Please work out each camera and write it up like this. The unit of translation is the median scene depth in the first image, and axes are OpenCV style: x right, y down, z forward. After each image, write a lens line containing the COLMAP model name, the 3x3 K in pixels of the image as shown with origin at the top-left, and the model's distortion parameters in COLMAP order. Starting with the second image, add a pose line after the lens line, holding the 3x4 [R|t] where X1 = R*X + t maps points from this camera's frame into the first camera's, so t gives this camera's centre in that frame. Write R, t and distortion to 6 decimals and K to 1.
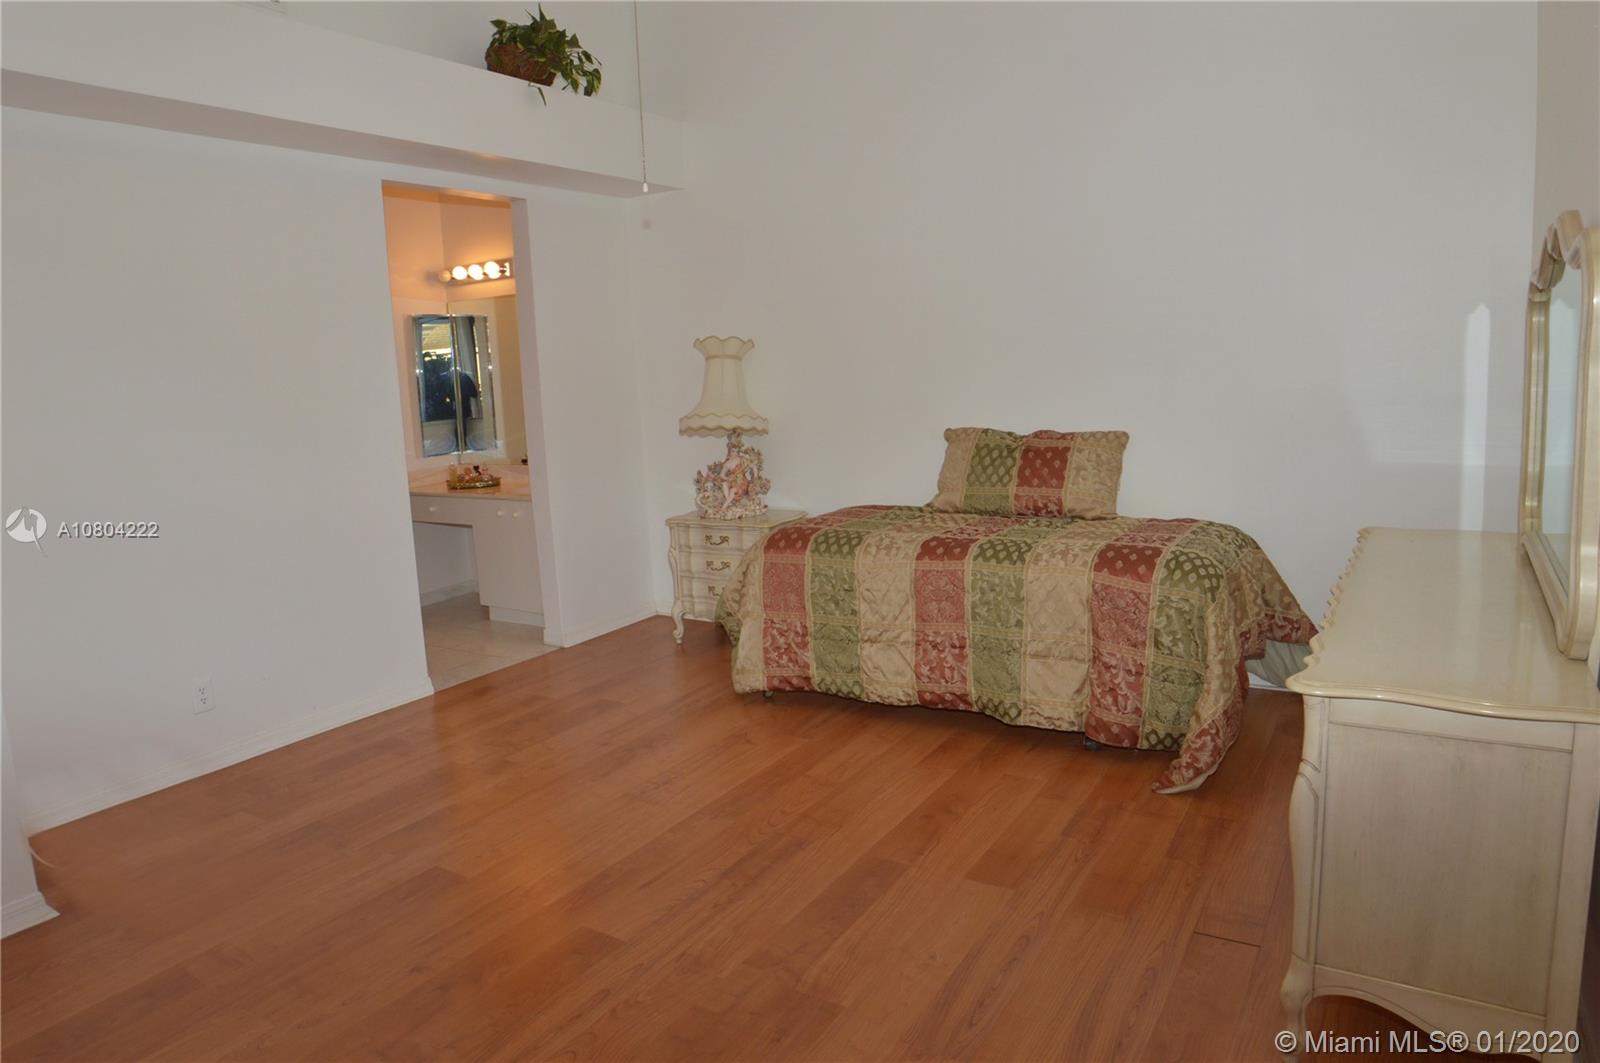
lens RADIAL K [[1010.4, 0, 804.8], [0, 1010.4, 528.1], [0, 0, 1]] dist [-0.118429, 0.048763]
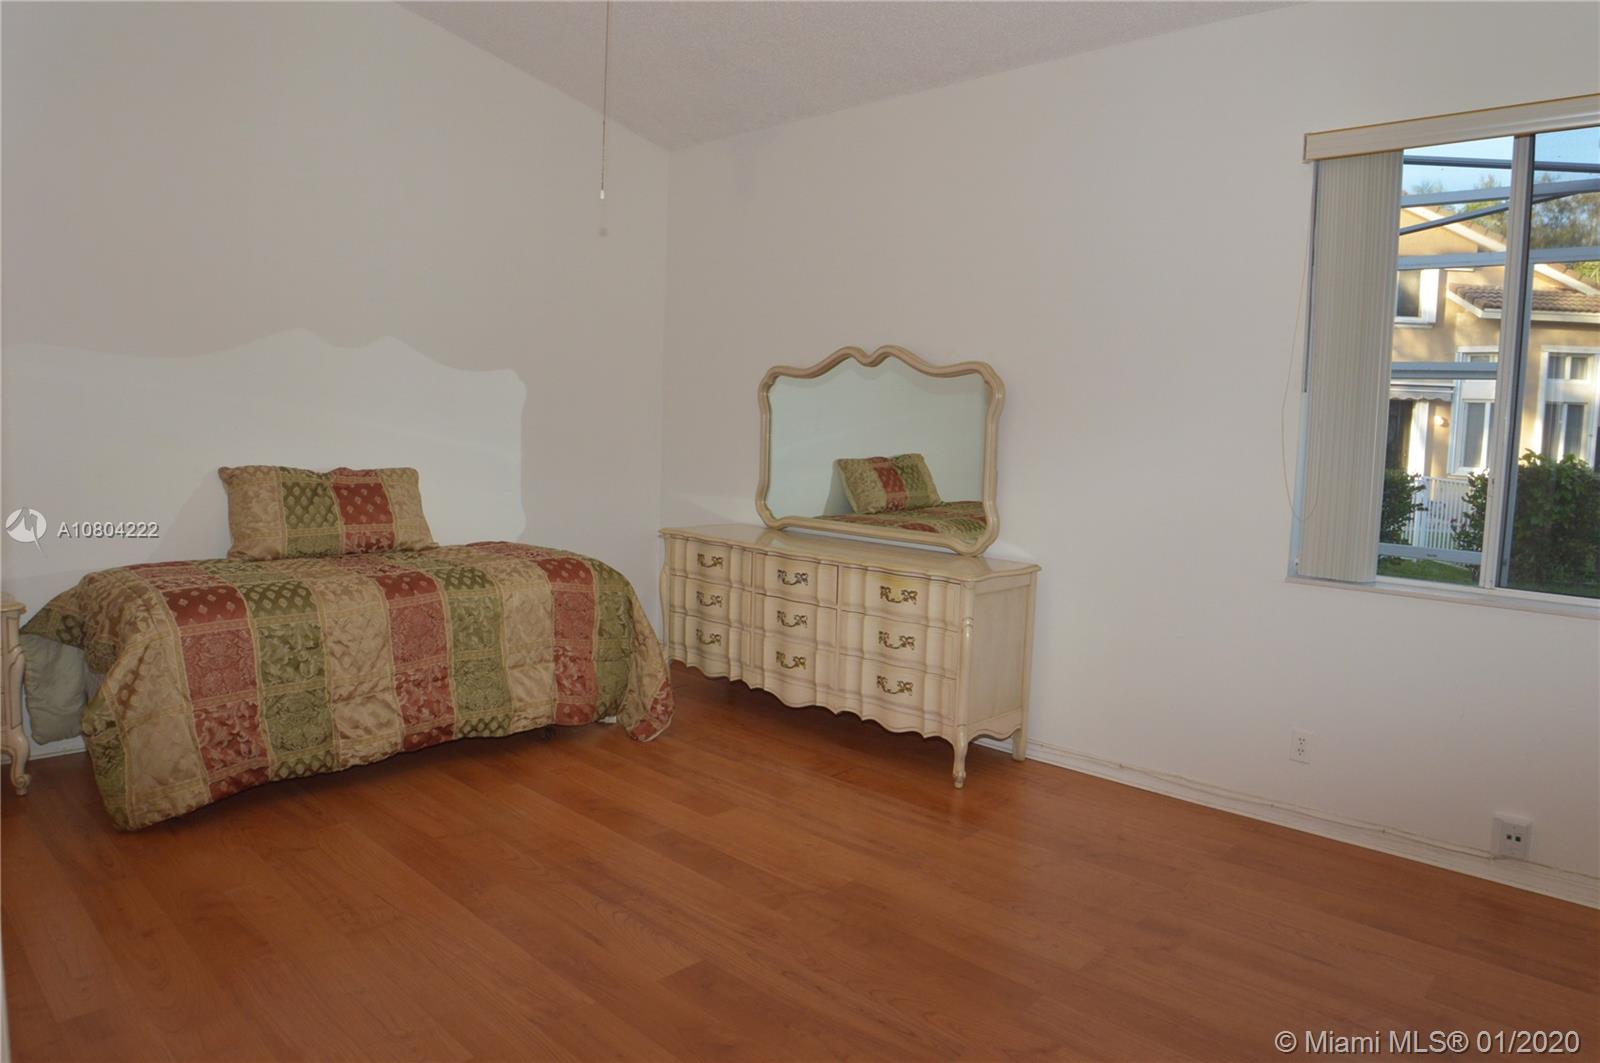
lens RADIAL K [[1010.4, 0, 806.8], [0, 1010.4, 534.5], [0, 0, 1]] dist [-0.118429, 0.048763]
pose [[0.192113, -0.055847, 0.979782, -0.687228], [0.113087, 0.992989, 0.034426, -0.015668], [-0.974835, 0.104187, 0.197082, 0.410179]]
